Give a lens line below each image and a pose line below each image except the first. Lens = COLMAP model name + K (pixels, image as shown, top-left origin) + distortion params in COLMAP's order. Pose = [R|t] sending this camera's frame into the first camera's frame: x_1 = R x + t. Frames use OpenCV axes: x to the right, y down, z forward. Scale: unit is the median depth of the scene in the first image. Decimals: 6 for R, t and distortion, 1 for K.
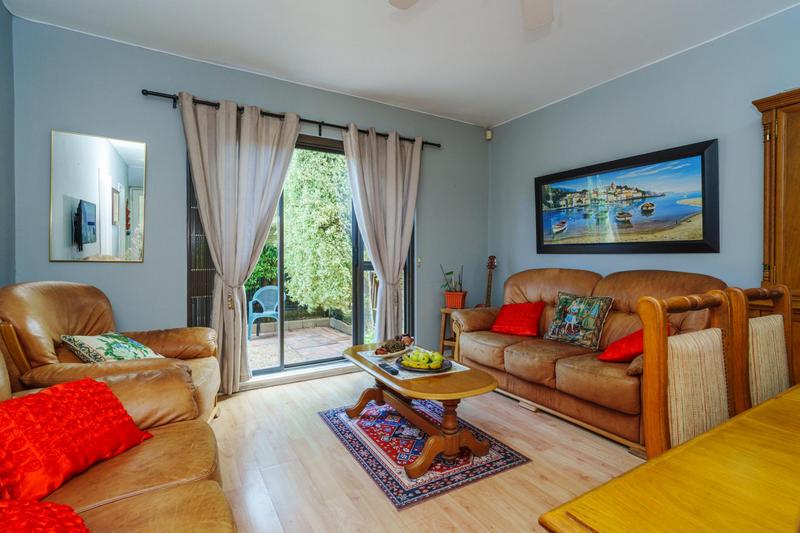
lens RADIAL K [[369.1, 0, 398.4], [0, 369.1, 263.8], [0, 0, 1]] dist [-0.016890, 0.002212]
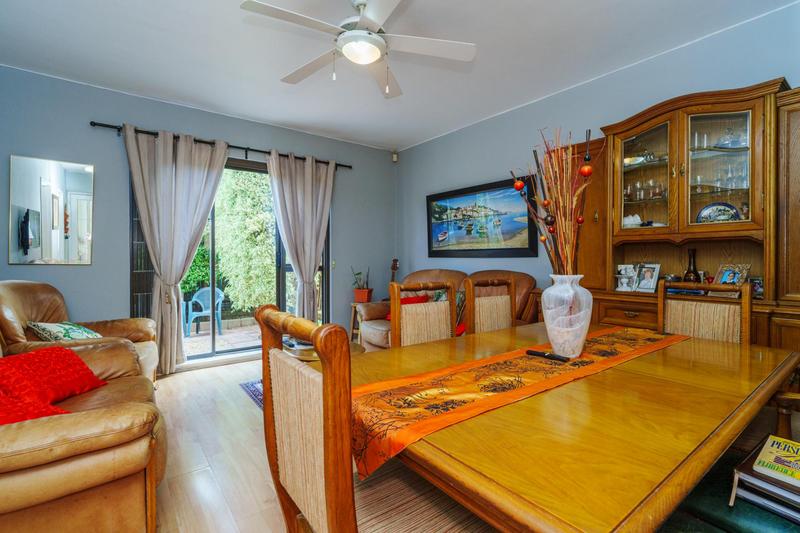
lens RADIAL K [[369.1, 0, 382.1], [0, 369.1, 265.1], [0, 0, 1]] dist [-0.016890, 0.002212]
pose [[0.996090, -0.001793, 0.088321, 0.133002], [0.002104, 0.999992, -0.003438, 0.002483], [-0.088314, 0.003610, 0.996086, -0.251617]]
